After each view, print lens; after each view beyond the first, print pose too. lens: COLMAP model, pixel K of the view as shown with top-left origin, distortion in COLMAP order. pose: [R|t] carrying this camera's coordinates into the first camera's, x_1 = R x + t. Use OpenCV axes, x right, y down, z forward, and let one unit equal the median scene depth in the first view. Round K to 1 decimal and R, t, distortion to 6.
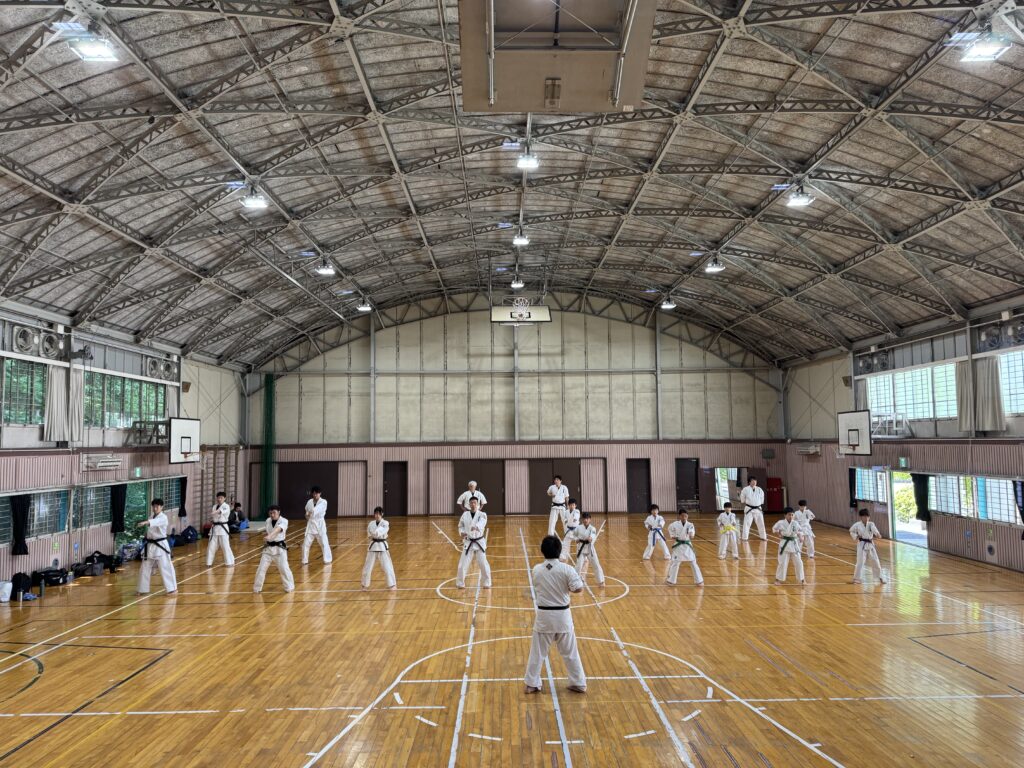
lens RADIAL K [[715.5, 0, 513.6], [0, 715.5, 391.0], [0, 0, 1]] dist [0.048513, -0.060828]
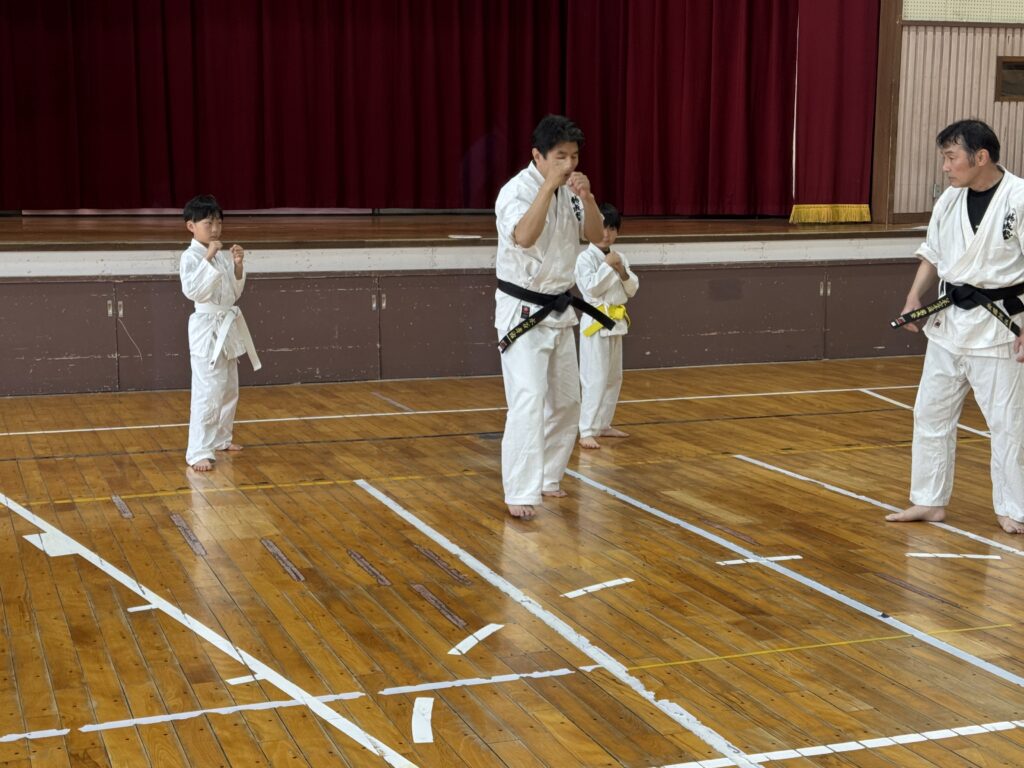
lens RADIAL K [[1583.9, 0, 511.2], [0, 1583.9, 386.5], [0, 0, 1]] dist [0.113537, 0.000000]
pose [[-0.944713, 0.055233, -0.323212, 0.436667], [0.036277, 0.997265, 0.064388, 0.289706], [0.325884, 0.049103, -0.944134, 1.605142]]
